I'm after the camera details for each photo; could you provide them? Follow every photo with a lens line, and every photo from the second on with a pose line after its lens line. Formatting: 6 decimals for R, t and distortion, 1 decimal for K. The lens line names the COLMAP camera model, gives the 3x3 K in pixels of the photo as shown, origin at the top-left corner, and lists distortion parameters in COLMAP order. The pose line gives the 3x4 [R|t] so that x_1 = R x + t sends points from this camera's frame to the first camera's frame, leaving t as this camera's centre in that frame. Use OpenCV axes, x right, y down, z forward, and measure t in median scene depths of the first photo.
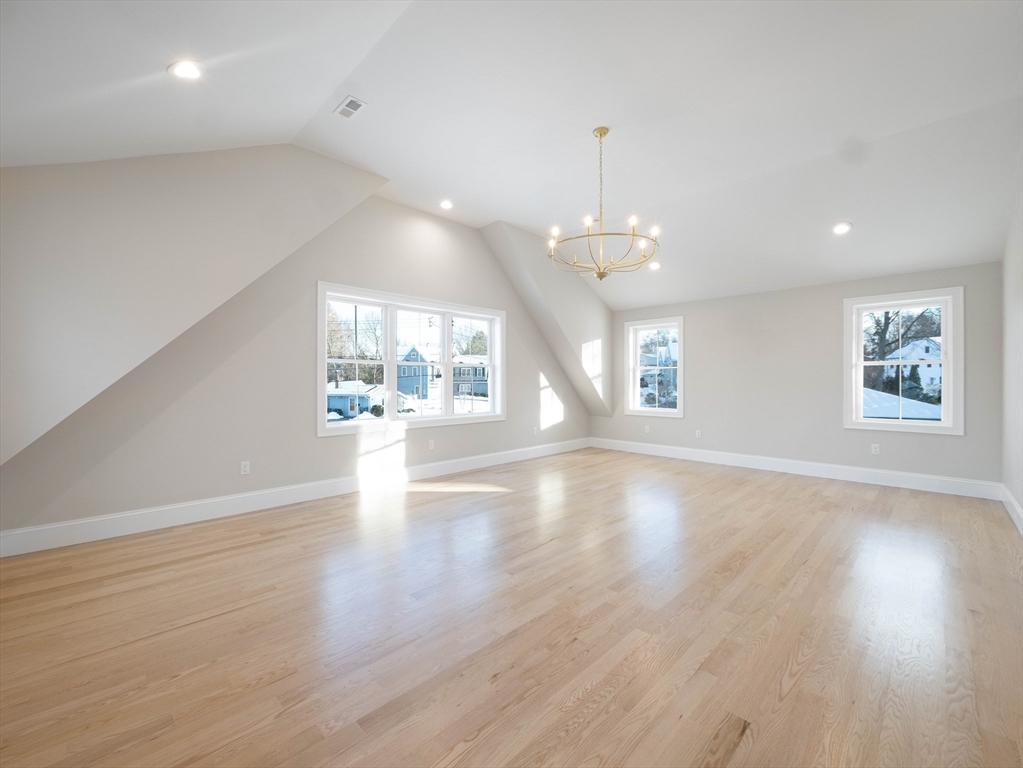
lens RADIAL K [[412.6, 0, 511.5], [0, 412.6, 384.0], [0, 0, 1]] dist [-0.001006, -0.000046]
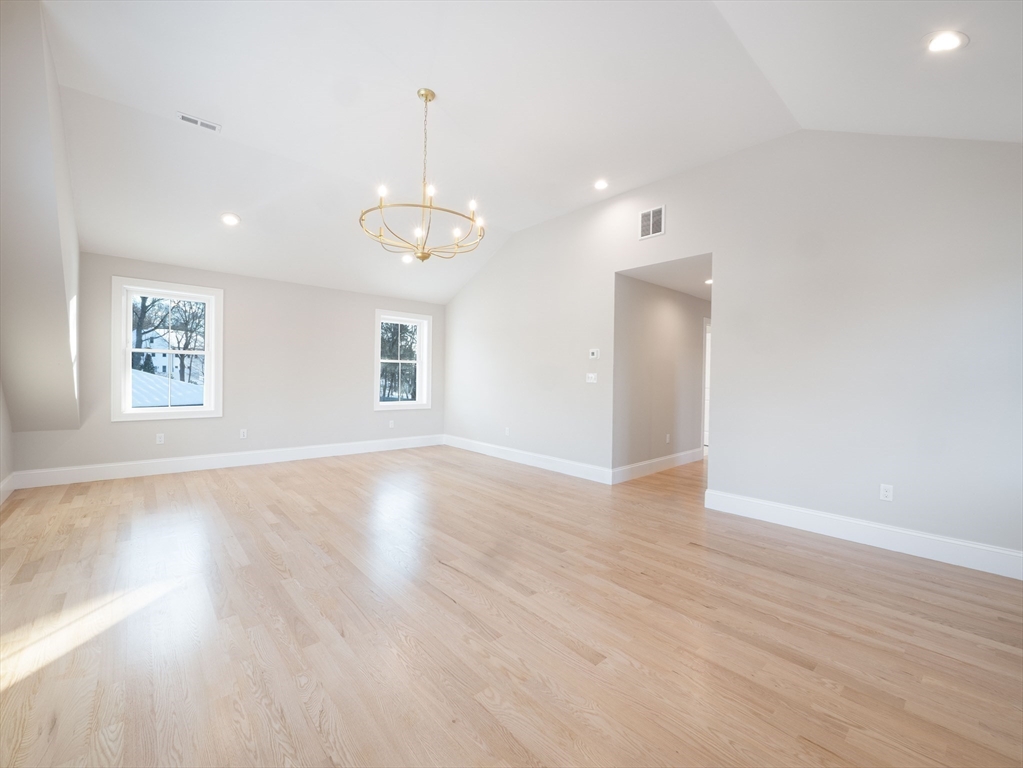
lens RADIAL K [[427.1, 0, 504.7], [0, 427.1, 379.4], [0, 0, 1]] dist [0.000546, -0.000467]
pose [[0.068422, -0.003958, 0.997649, -0.803866], [-0.013925, 0.999891, 0.004922, -0.001050], [-0.997559, -0.014229, 0.068359, 0.882668]]
